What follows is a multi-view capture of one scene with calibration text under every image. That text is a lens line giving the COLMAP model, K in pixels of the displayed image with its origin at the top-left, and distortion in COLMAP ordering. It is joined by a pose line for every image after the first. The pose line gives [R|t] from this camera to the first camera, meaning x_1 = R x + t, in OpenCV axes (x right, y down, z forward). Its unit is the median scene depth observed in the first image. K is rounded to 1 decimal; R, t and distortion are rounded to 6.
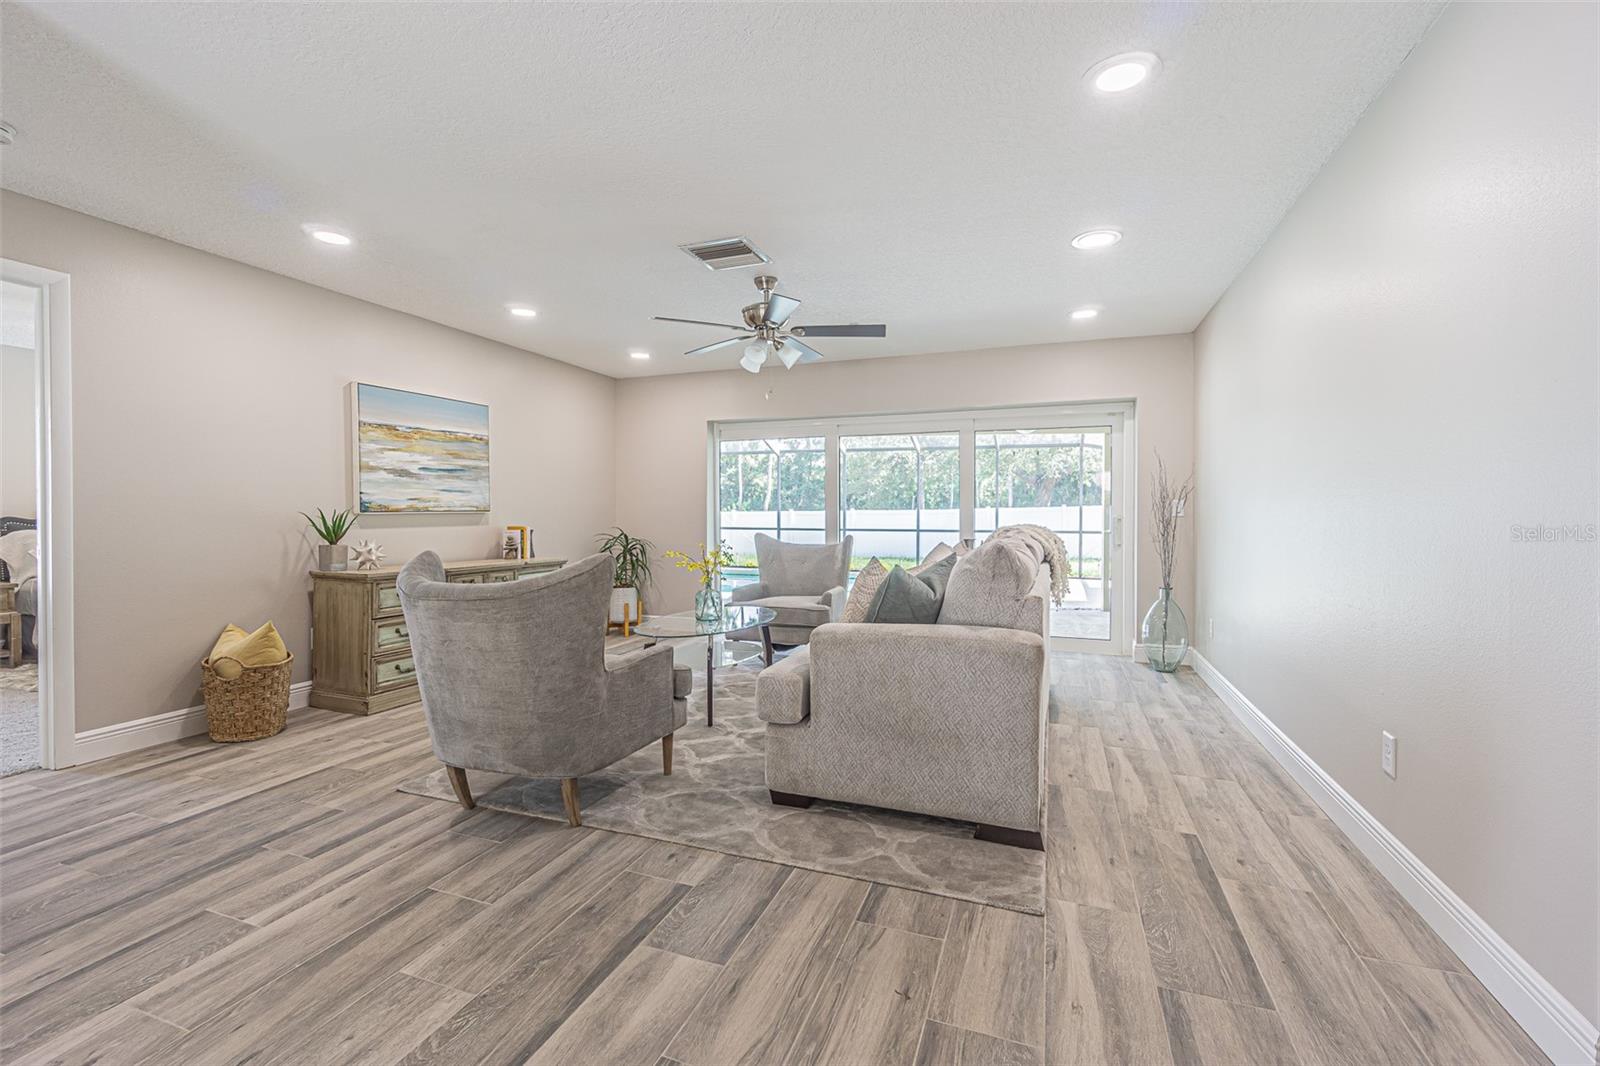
lens RADIAL K [[653.2, 0, 800.0], [0, 653.2, 533.0], [0, 0, 1]] dist [0.000463, 0.000139]
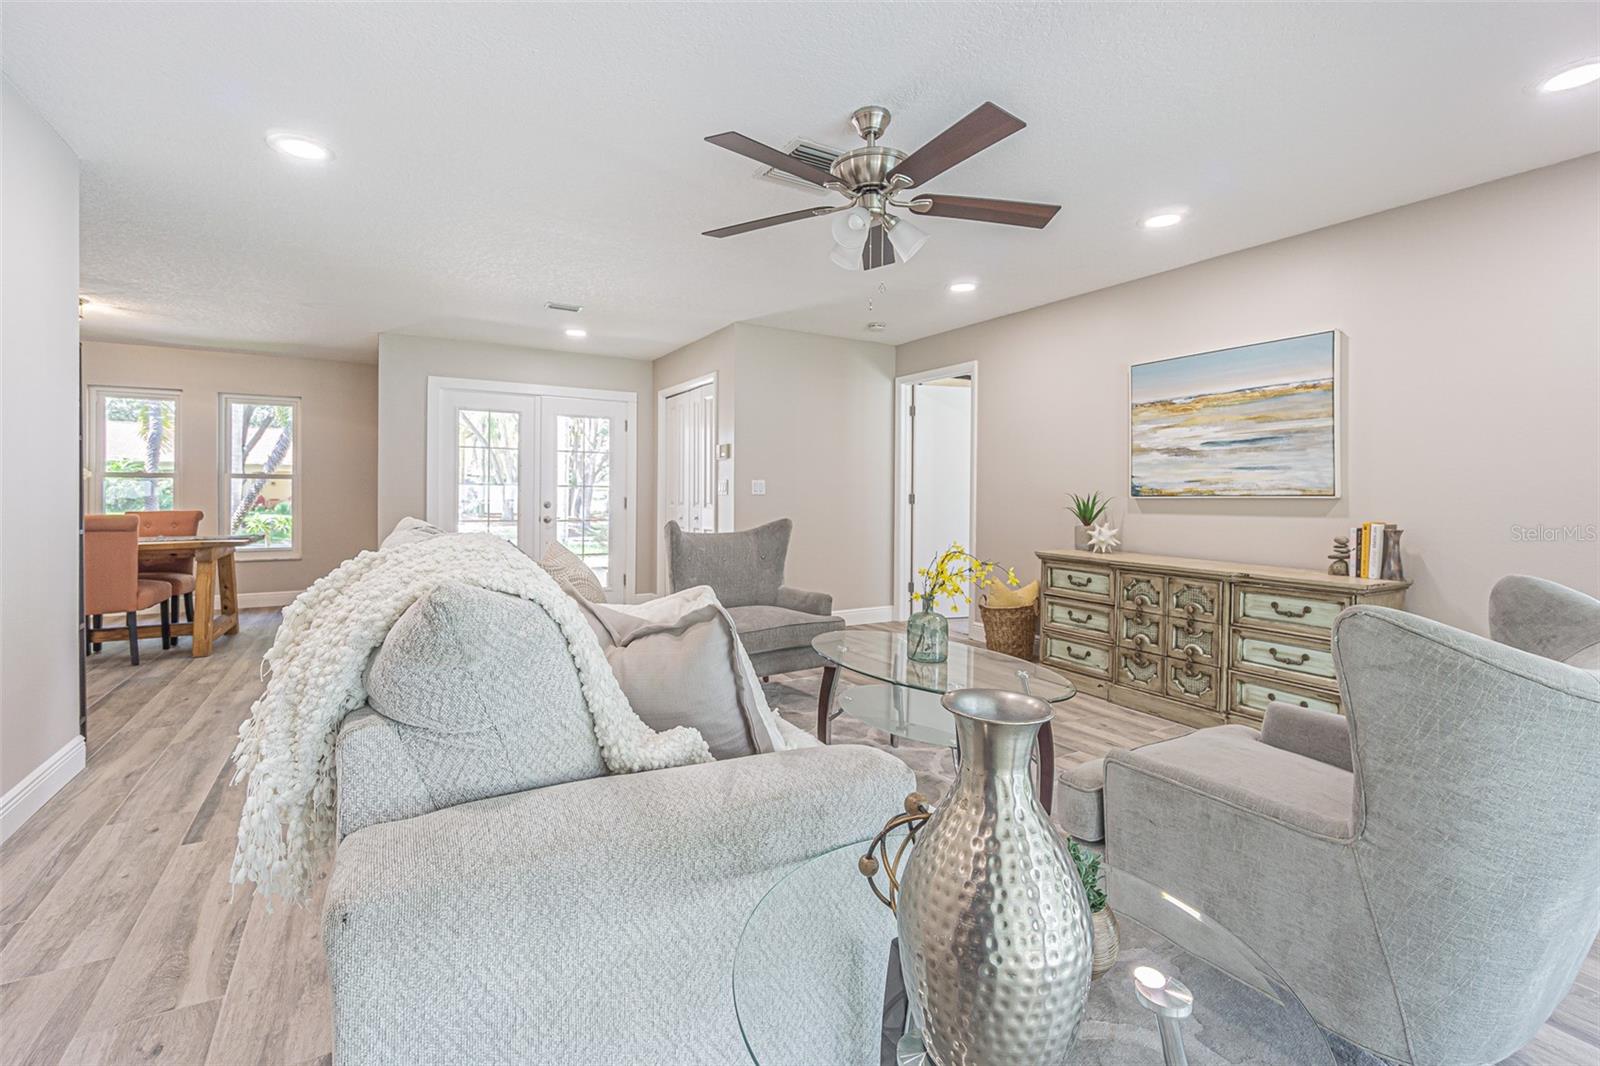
lens RADIAL K [[701.9, 0, 801.8], [0, 701.9, 507.3], [0, 0, 1]] dist [-0.001916, -0.000310]
pose [[-0.610933, 0.011457, -0.791599, 0.449030], [-0.030750, 0.998797, 0.038188, -0.038763], [0.791085, 0.047672, -0.609846, 1.199212]]
